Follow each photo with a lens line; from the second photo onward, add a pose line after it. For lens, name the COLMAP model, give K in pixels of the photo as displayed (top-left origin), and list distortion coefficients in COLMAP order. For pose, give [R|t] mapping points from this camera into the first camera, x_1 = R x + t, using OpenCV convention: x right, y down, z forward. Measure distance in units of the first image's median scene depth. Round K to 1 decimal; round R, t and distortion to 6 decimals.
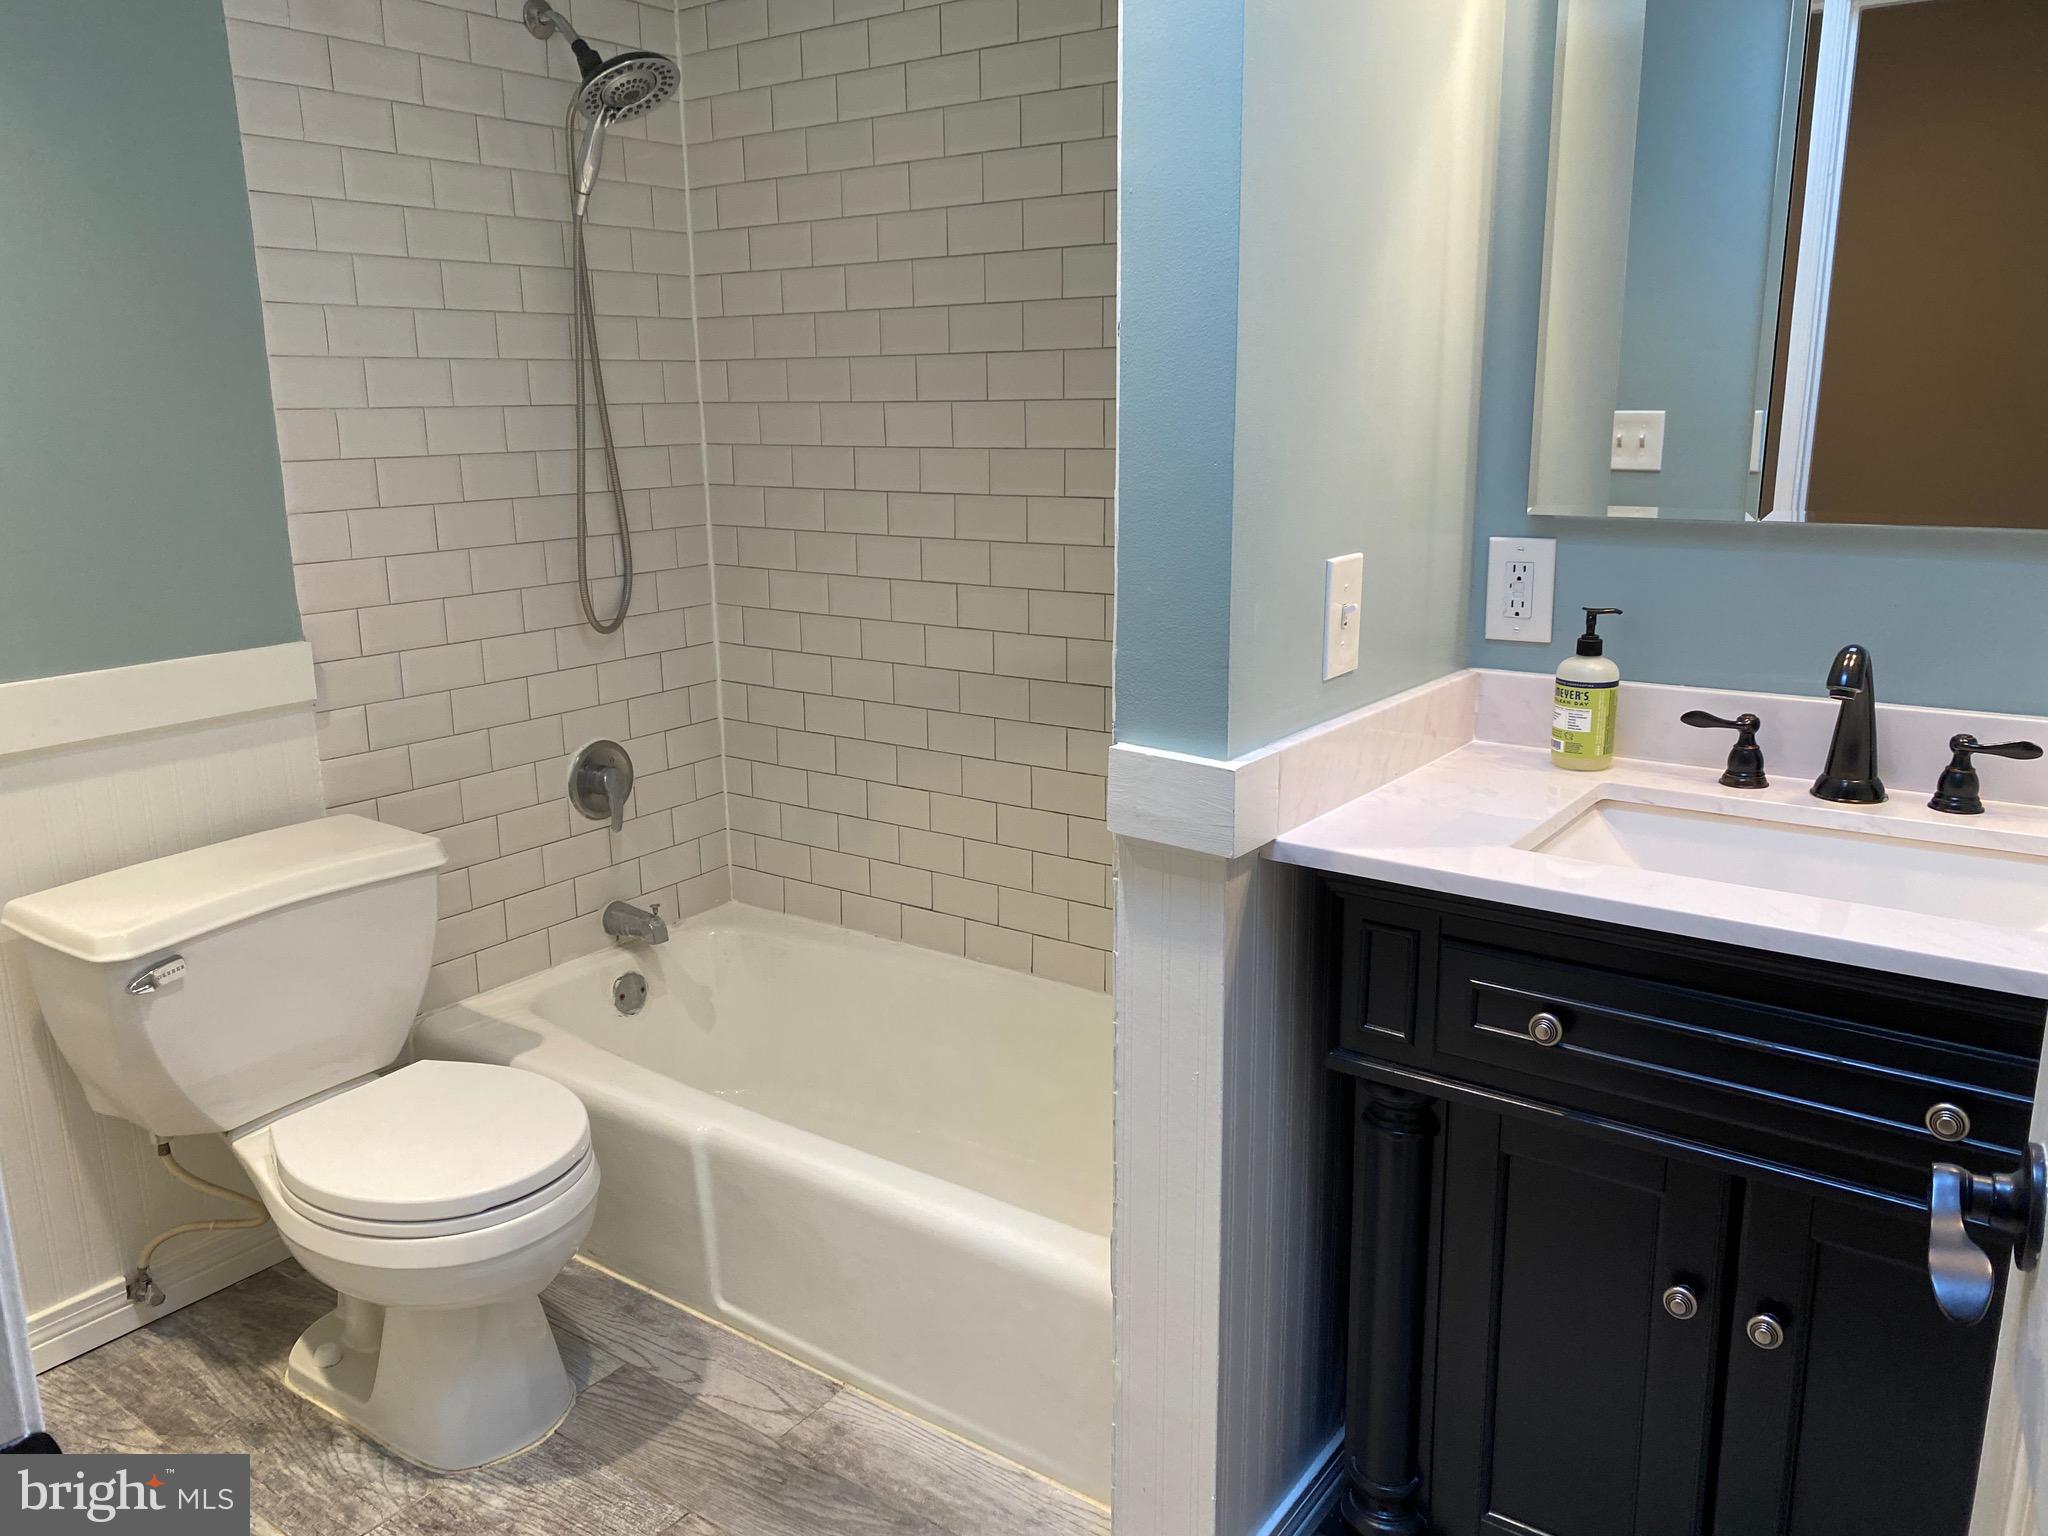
lens RADIAL K [[1560.4, 0, 1027.4], [0, 1560.4, 763.5], [0, 0, 1]] dist [0.003592, -0.048003]
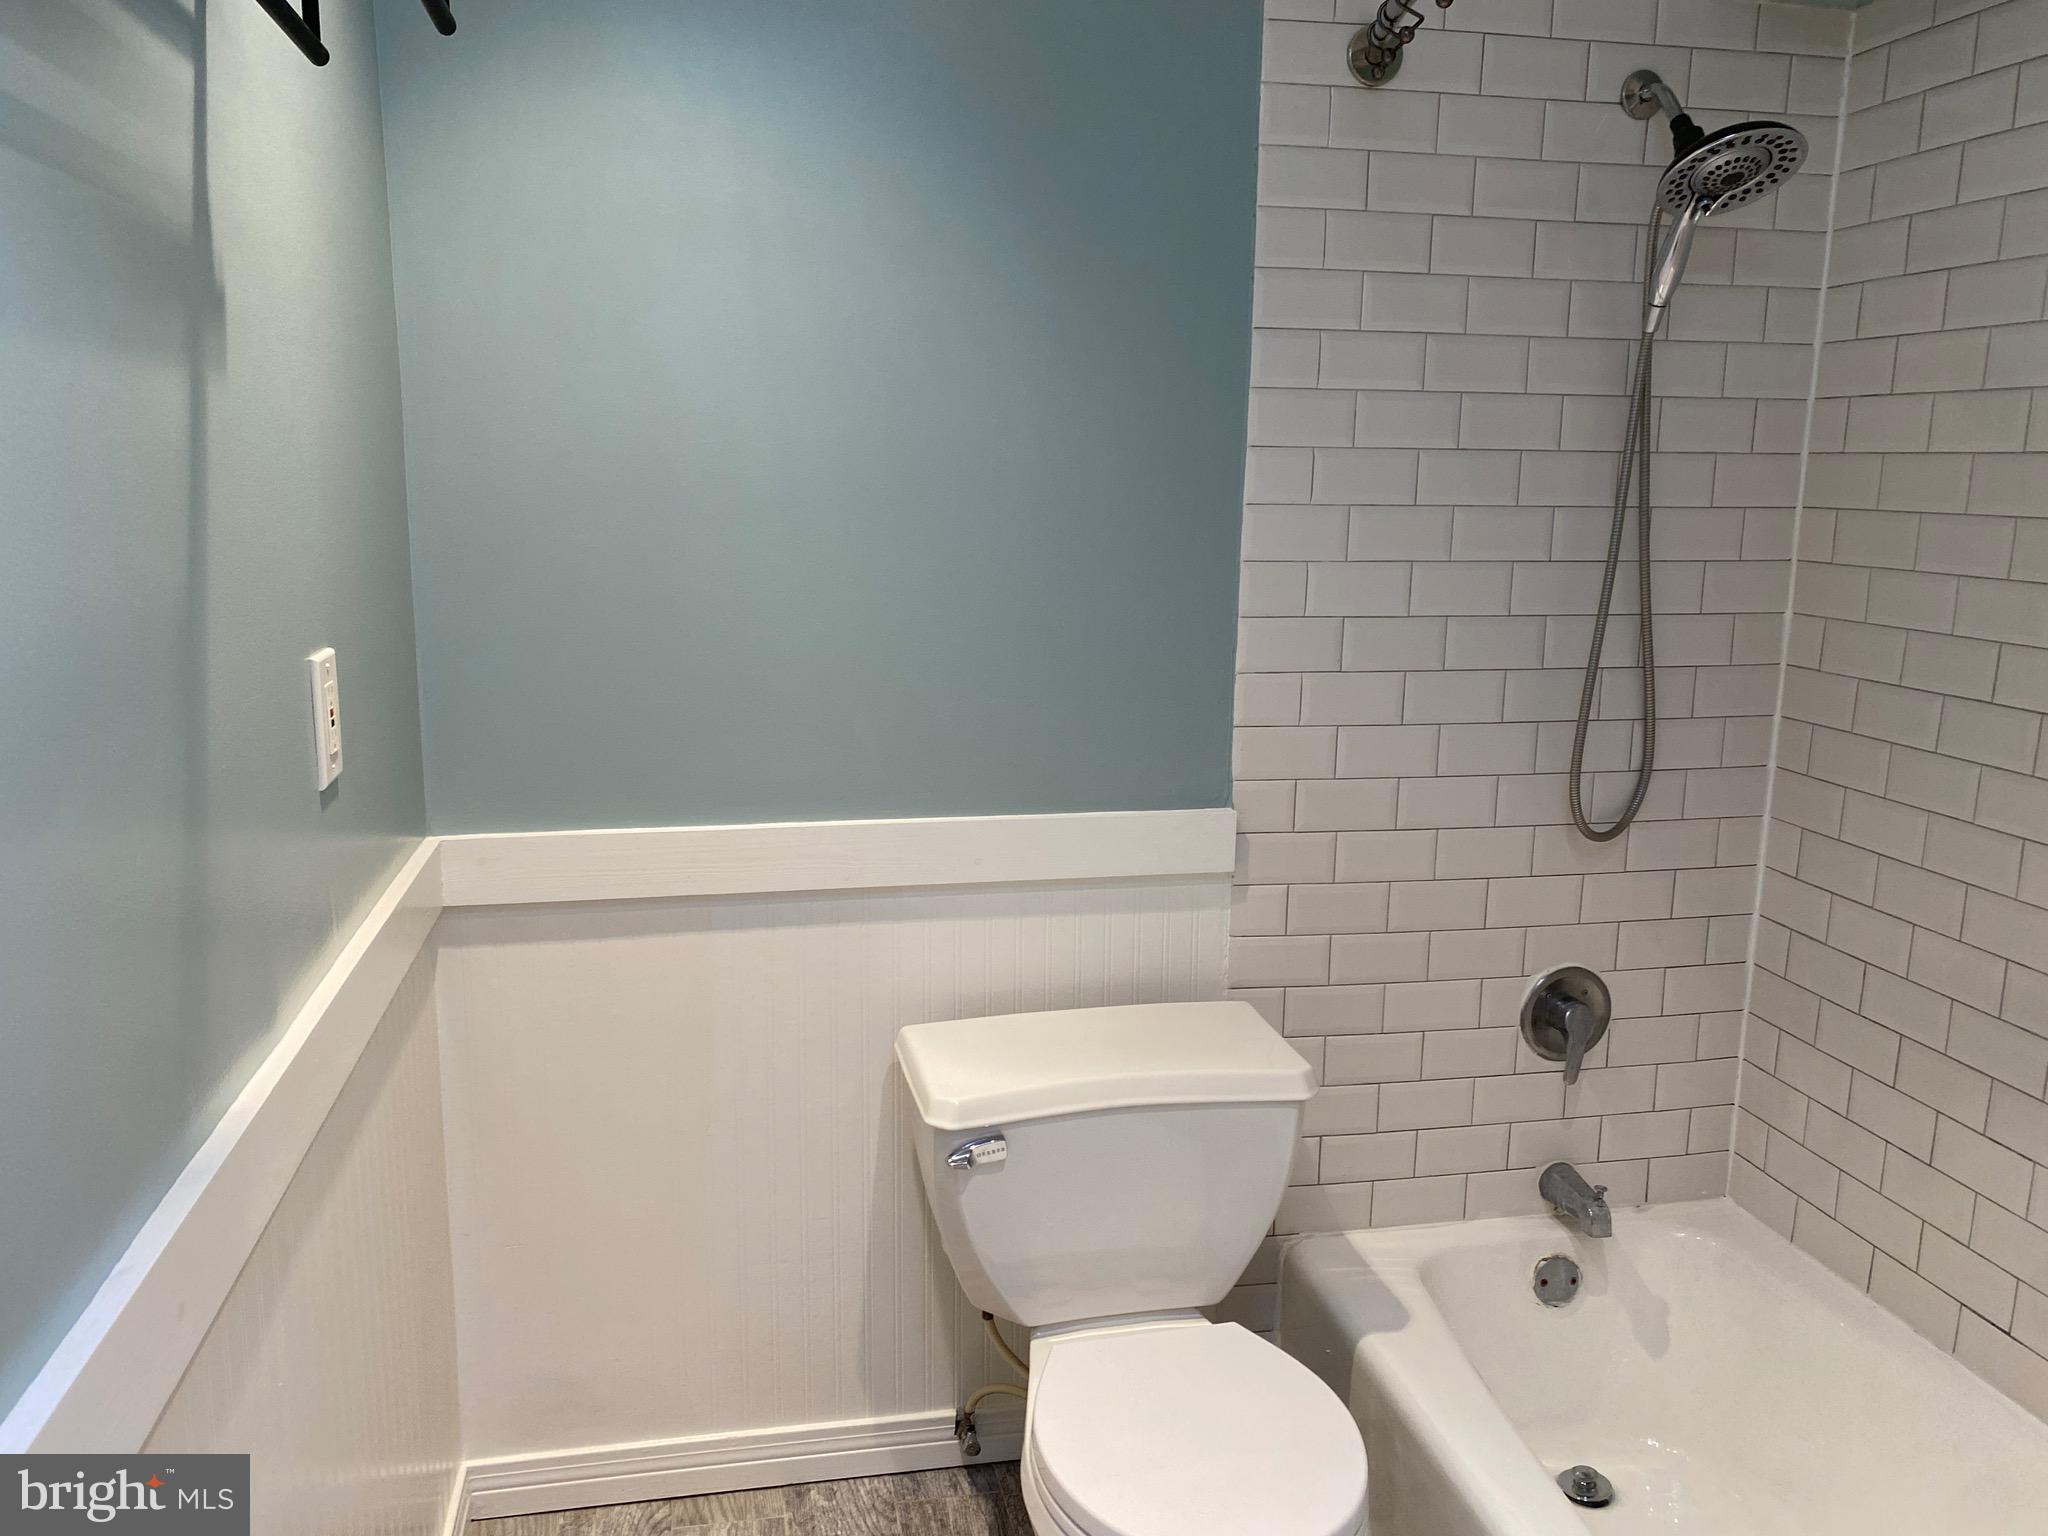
lens RADIAL K [[1561.1, 0, 1014.1], [0, 1561.1, 754.3], [0, 0, 1]] dist [0.030464, -0.007651]
pose [[0.731948, 0.144712, -0.665816, 0.045290], [-0.179203, 0.983669, 0.016792, -0.091328], [0.657372, 0.107025, 0.745927, 0.199045]]
